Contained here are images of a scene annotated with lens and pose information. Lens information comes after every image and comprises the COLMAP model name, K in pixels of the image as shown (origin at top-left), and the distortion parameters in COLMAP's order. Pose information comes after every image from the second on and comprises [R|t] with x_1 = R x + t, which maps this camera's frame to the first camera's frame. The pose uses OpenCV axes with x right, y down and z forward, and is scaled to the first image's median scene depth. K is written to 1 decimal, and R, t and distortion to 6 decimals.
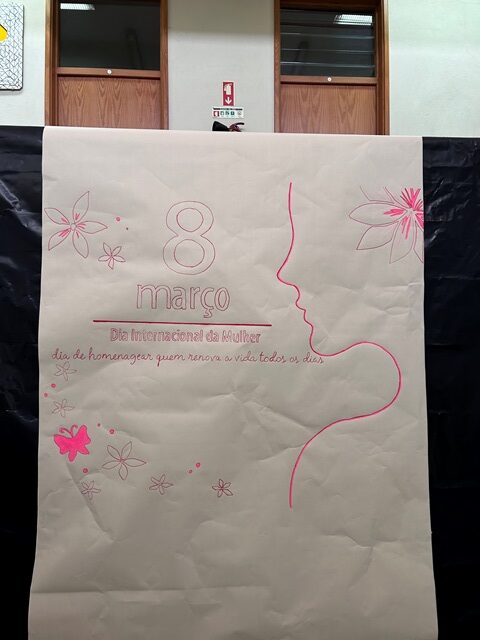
lens RADIAL K [[488.3, 0, 240.0], [0, 488.3, 320.0], [0, 0, 1]] dist [0.028463, -0.000318]
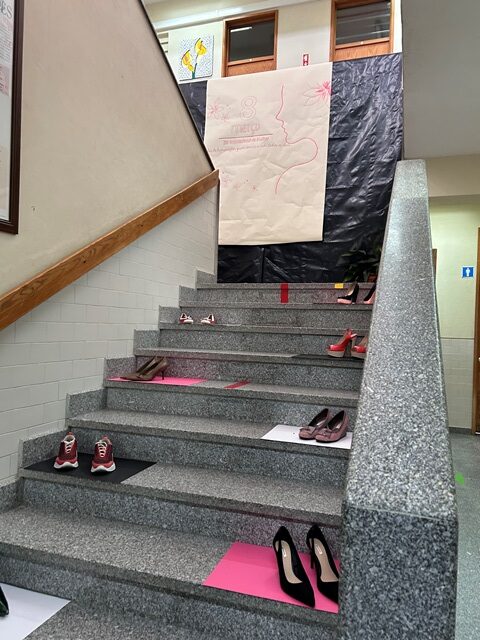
lens RADIAL K [[488.3, 0, 240.0], [0, 488.3, 320.0], [0, 0, 1]] dist [0.028463, -0.000318]
pose [[0.916246, 0.037497, -0.398858, 1.109451], [-0.031264, 0.999266, 0.022124, 1.074034], [0.399395, -0.007801, 0.916746, -1.821162]]
